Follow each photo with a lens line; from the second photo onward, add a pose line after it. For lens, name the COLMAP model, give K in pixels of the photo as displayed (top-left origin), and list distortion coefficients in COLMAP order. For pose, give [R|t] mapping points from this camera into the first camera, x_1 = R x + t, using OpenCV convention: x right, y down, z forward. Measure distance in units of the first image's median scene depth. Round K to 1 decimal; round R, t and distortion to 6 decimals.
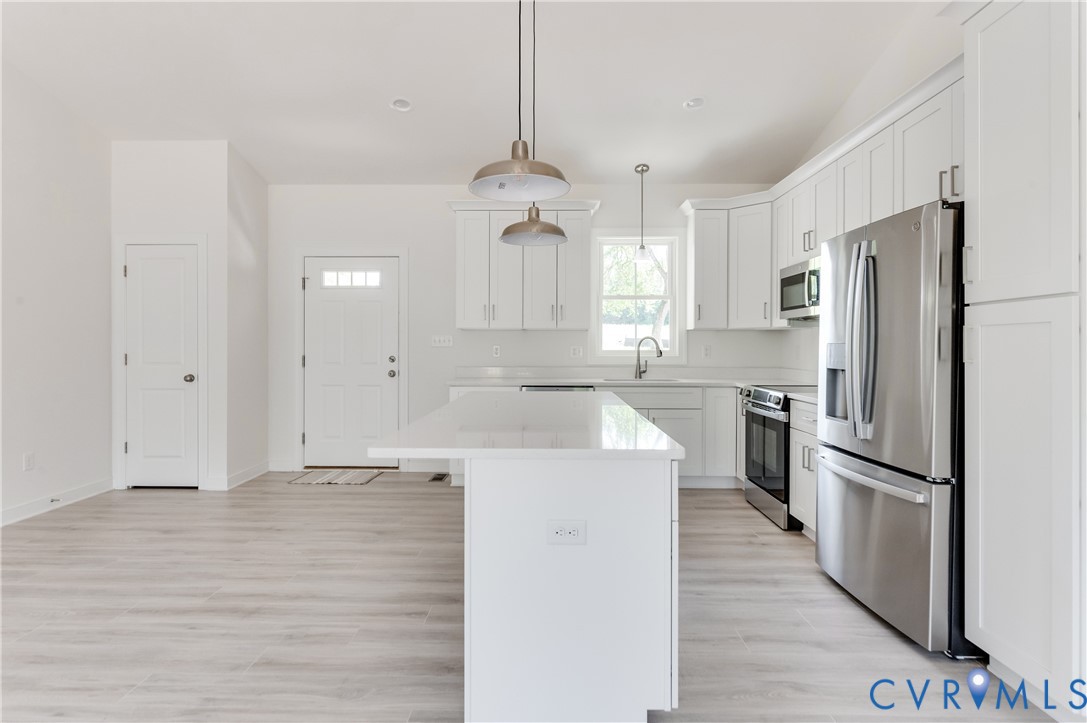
lens RADIAL K [[578.1, 0, 551.2], [0, 578.1, 347.6], [0, 0, 1]] dist [-0.001117, -0.000634]
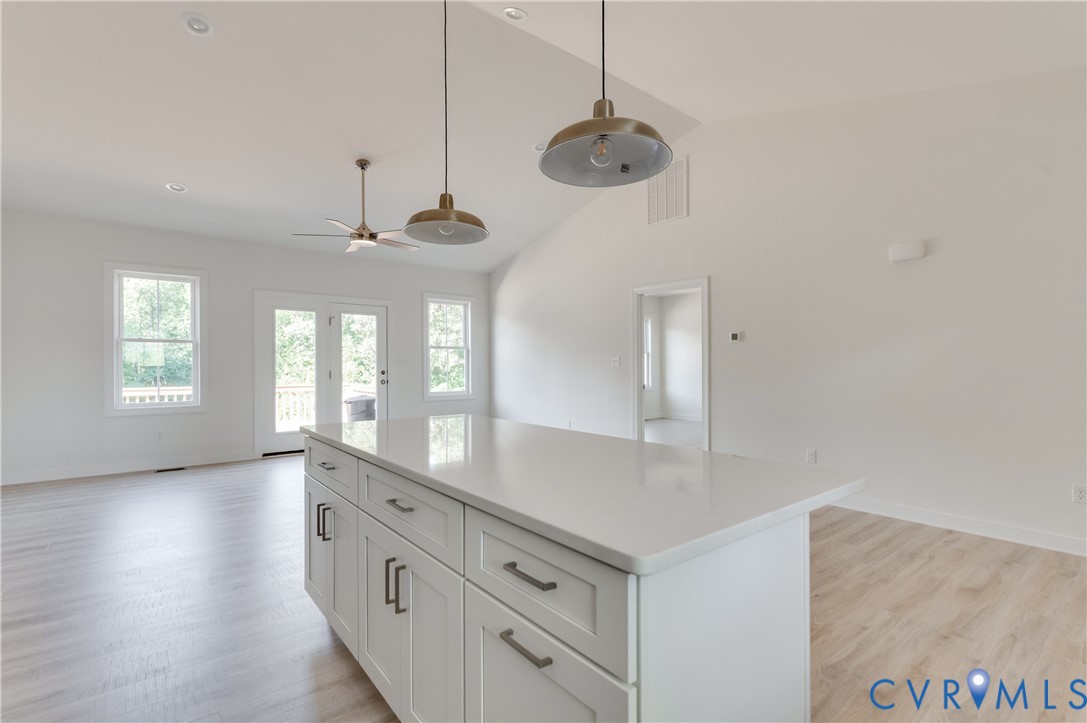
lens RADIAL K [[506.3, 0, 538.4], [0, 506.3, 363.5], [0, 0, 1]] dist [-0.000504, -0.000170]
pose [[-0.779325, -0.004912, -0.626600, 0.201285], [-0.003435, 0.999988, -0.003566, 0.000580], [0.626610, -0.000626, -0.779333, 0.870856]]
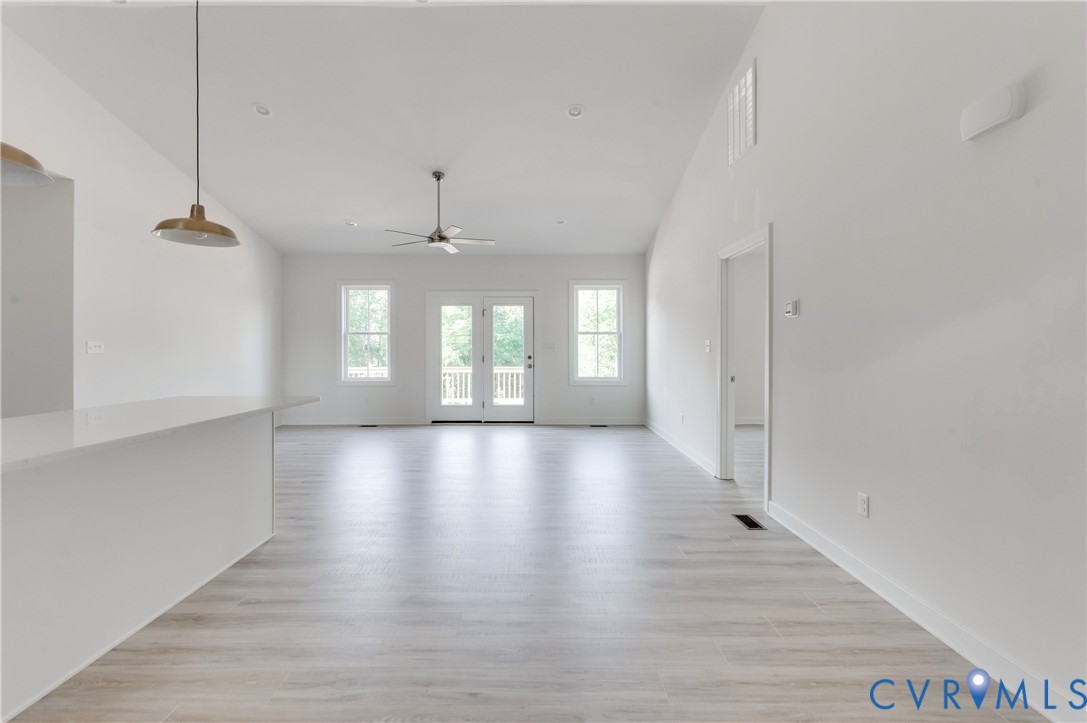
lens RADIAL K [[480.0, 0, 537.8], [0, 480.0, 354.2], [0, 0, 1]] dist [-0.001359, -0.000325]
pose [[-0.999995, 0.000376, -0.003085, -0.393578], [0.000344, 0.999944, 0.010547, -0.002683], [0.003089, 0.010546, -0.999940, 0.972992]]
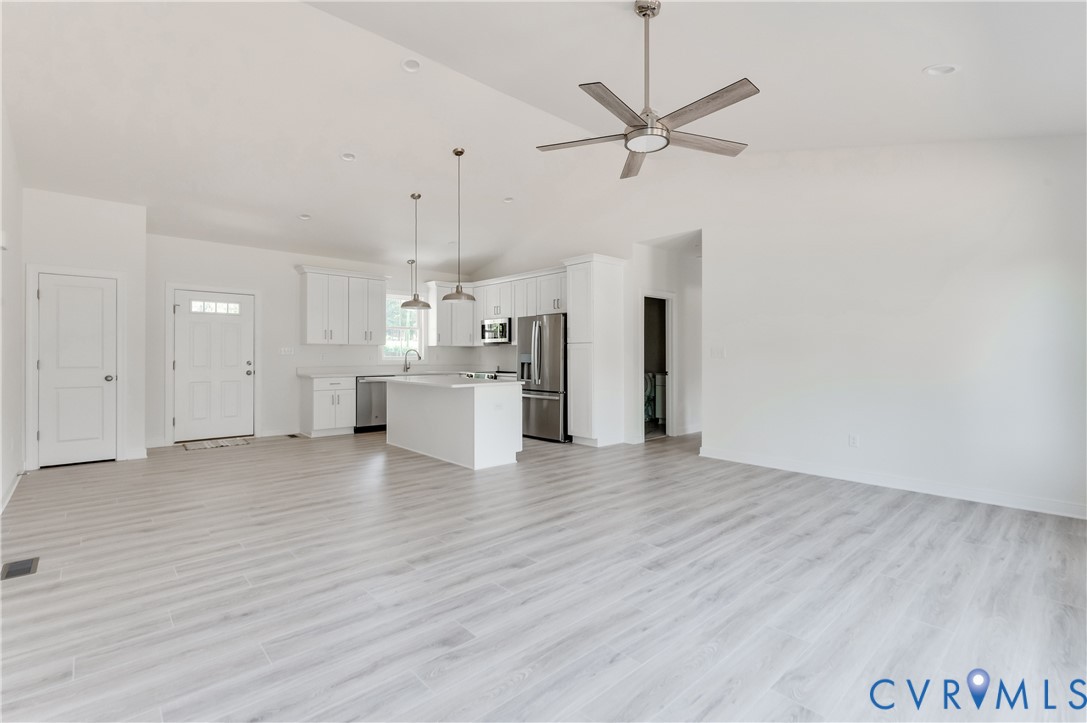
lens RADIAL K [[498.7, 0, 562.3], [0, 498.7, 358.0], [0, 0, 1]] dist [0.001523, -0.000055]
pose [[0.714869, -0.004644, 0.699243, -0.650428], [-0.000112, 0.999977, 0.006757, -0.002242], [-0.699258, -0.004909, 0.714852, -0.530368]]
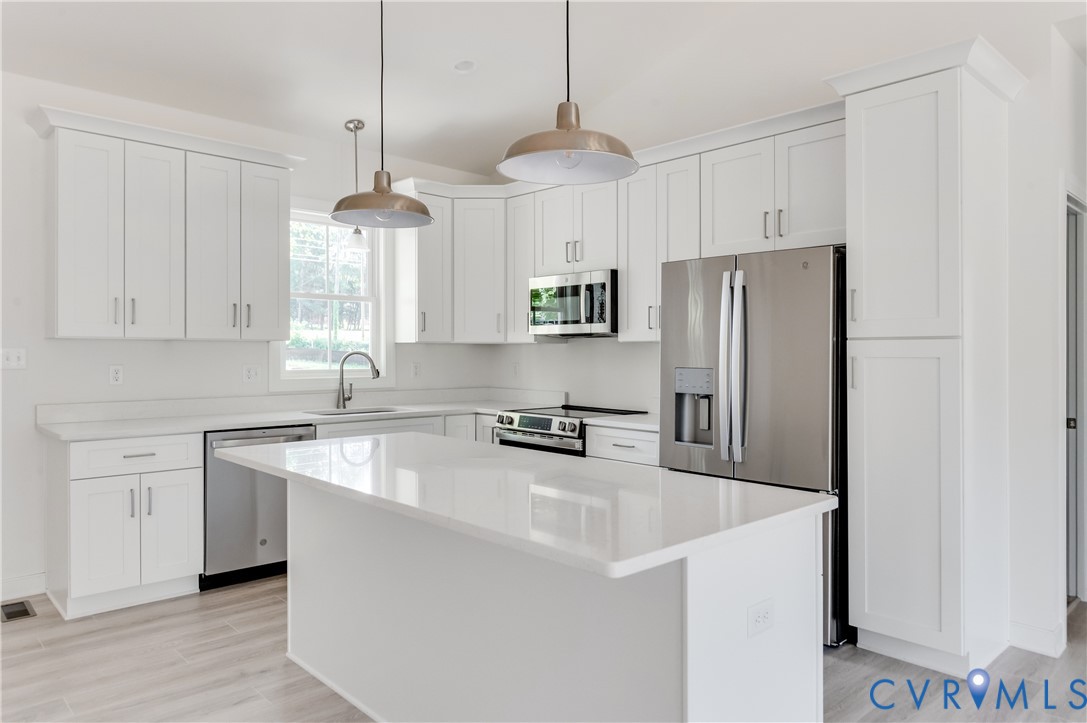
lens RADIAL K [[717.9, 0, 543.5], [0, 717.9, 361.5], [0, 0, 1]] dist [0.003428, -0.003512]
pose [[0.727695, -0.008066, 0.685854, -0.308841], [-0.002436, 0.999894, 0.014344, -0.020960], [-0.685897, -0.012109, 0.727598, 0.166105]]
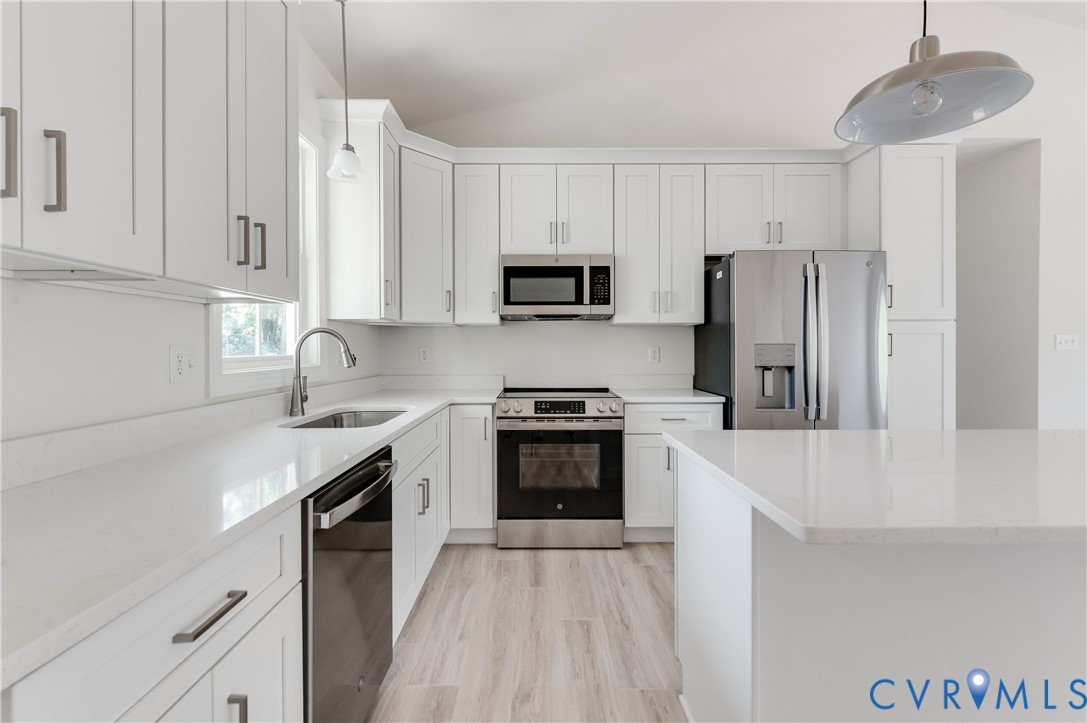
lens RADIAL K [[480.0, 0, 537.8], [0, 480.0, 354.2], [0, 0, 1]] dist [-0.001359, -0.000325]
pose [[-0.010785, -0.014727, 0.999833, -0.264114], [0.003408, 0.999885, 0.014764, -0.002068], [-0.999936, 0.003566, -0.010733, 0.857779]]
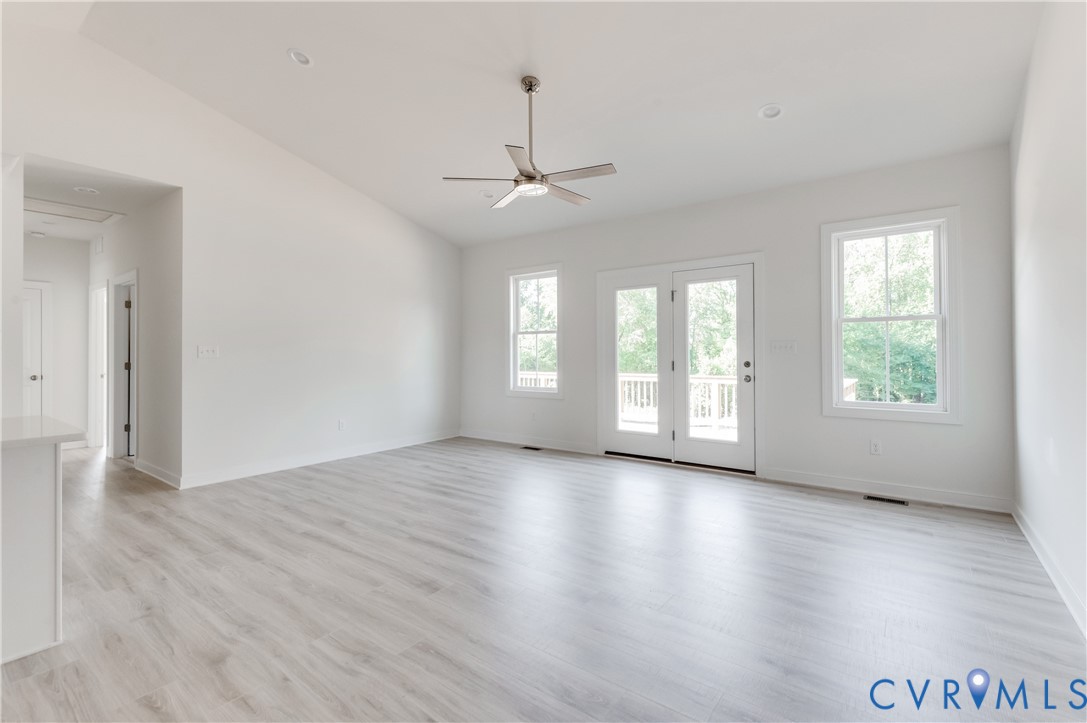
lens RADIAL K [[488.4, 0, 543.4], [0, 488.4, 350.2], [0, 0, 1]] dist [0.001650, -0.000112]
pose [[-0.798411, 0.007654, 0.602065, -0.625330], [0.005797, 0.999971, -0.005024, -0.000634], [-0.602086, -0.000521, -0.798431, 0.421839]]
